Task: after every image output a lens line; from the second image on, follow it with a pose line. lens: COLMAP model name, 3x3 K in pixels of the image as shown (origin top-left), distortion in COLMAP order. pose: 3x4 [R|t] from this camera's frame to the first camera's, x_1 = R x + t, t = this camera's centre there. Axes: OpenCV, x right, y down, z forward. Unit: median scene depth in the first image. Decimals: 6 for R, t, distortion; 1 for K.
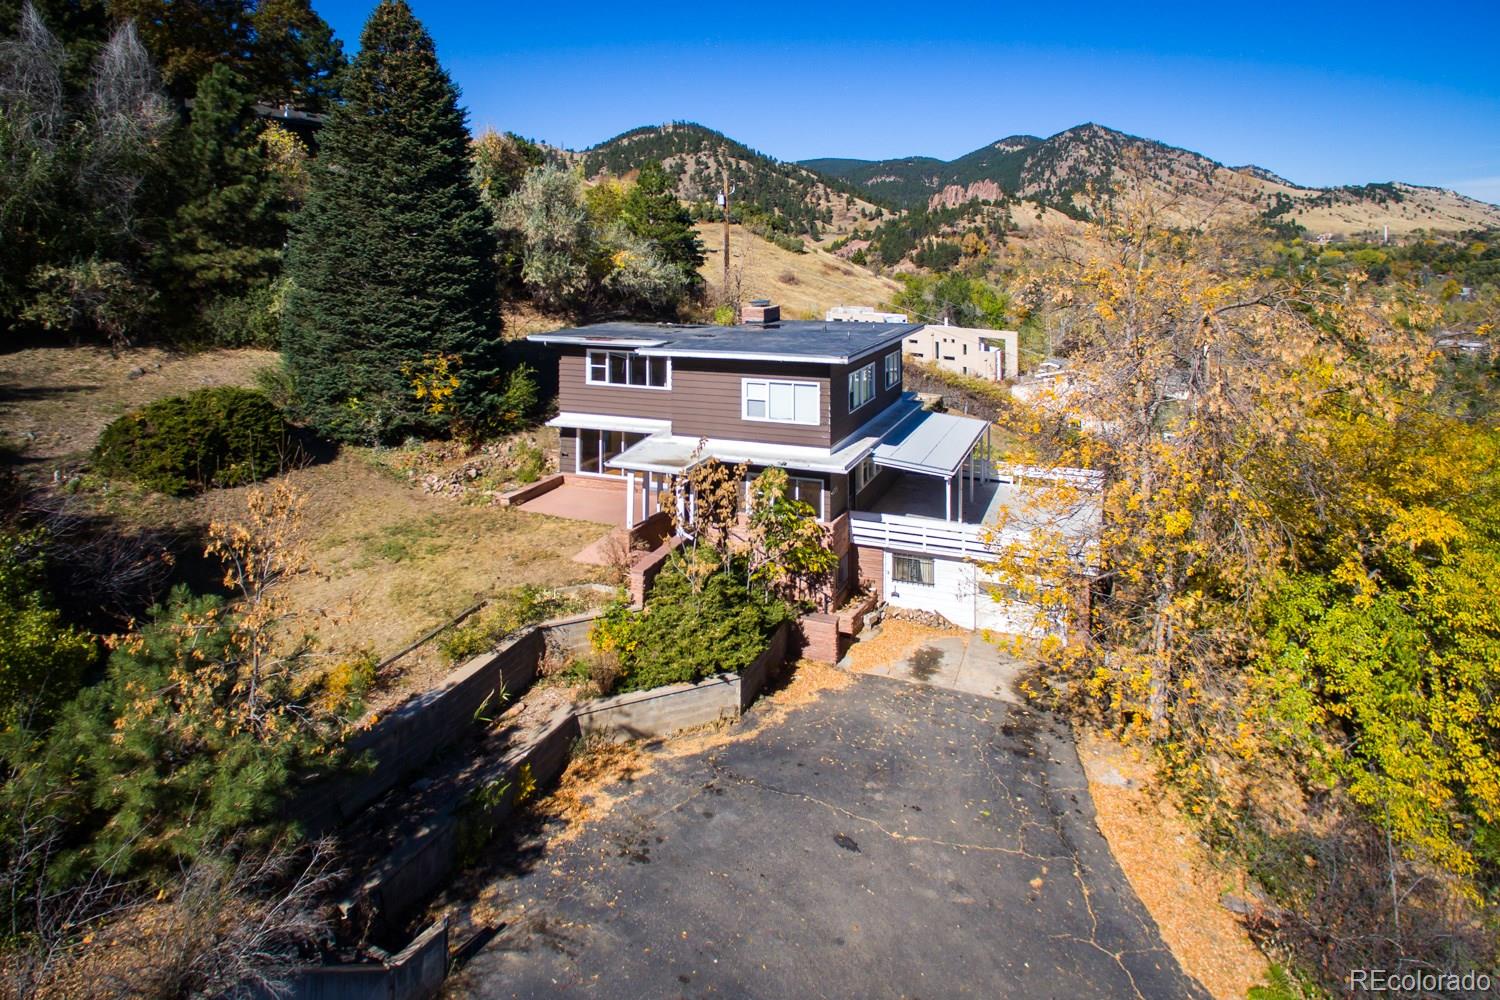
lens RADIAL K [[937.4, 0, 743.0], [0, 937.4, 302.6], [0, 0, 1]] dist [0.009120, 0.000578]
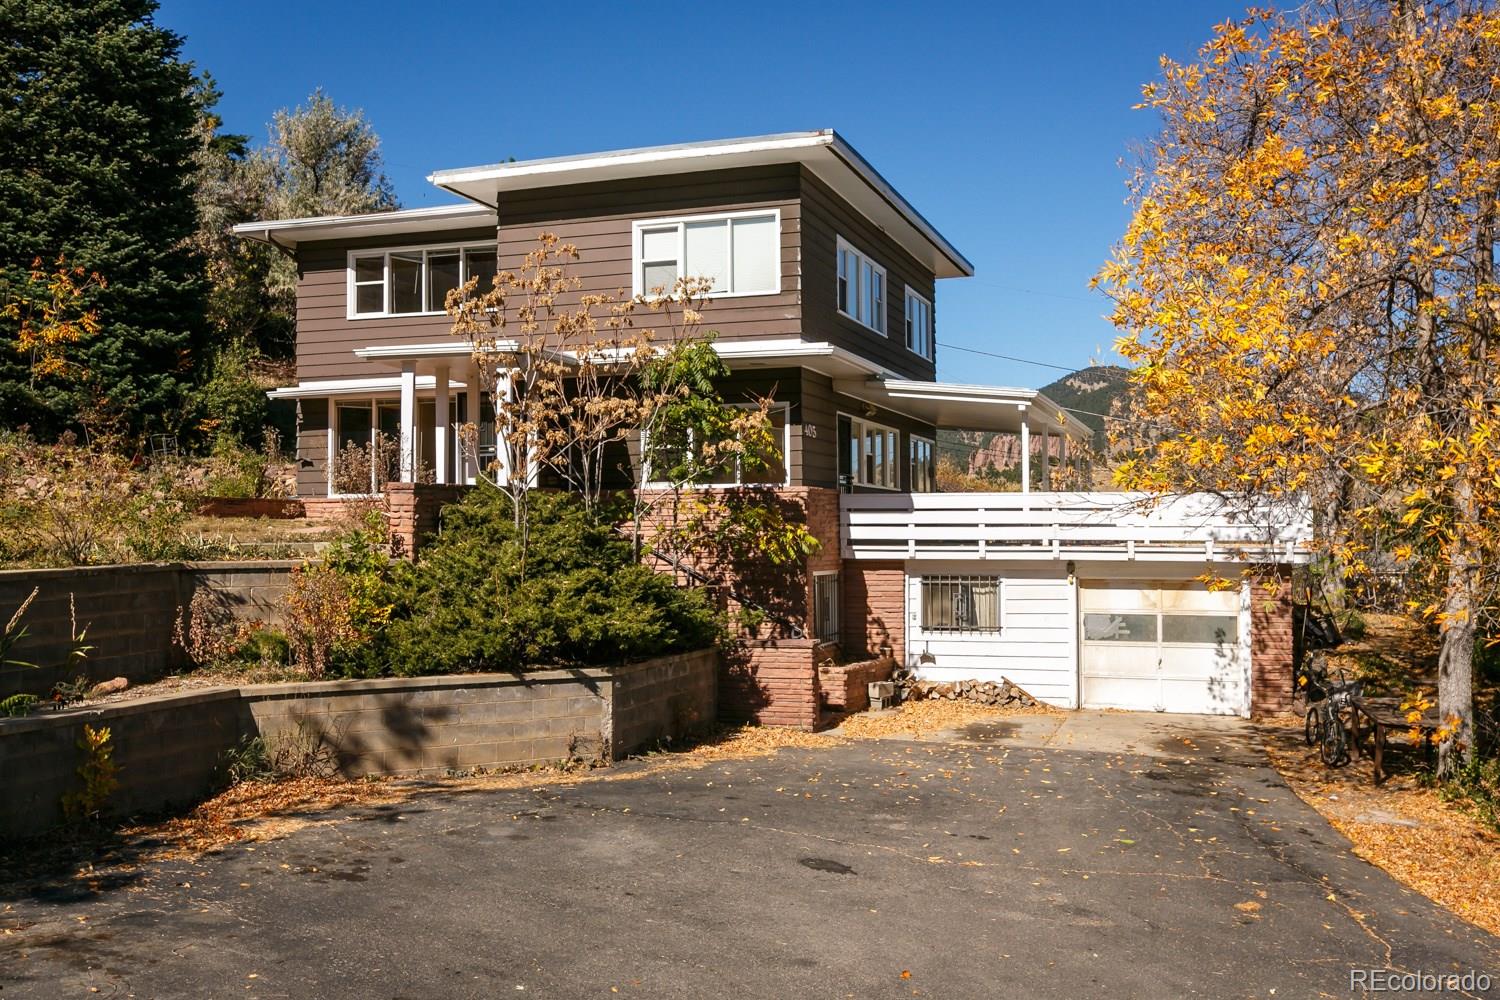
lens RADIAL K [[1428.2, 0, 787.7], [0, 1428.2, 564.5], [0, 0, 1]] dist [0.014375, 0.000000]
pose [[0.997660, -0.000668, 0.068360, 0.029842], [0.004492, 0.998432, -0.055801, 0.307508], [-0.068216, 0.055977, 0.996099, 0.208486]]
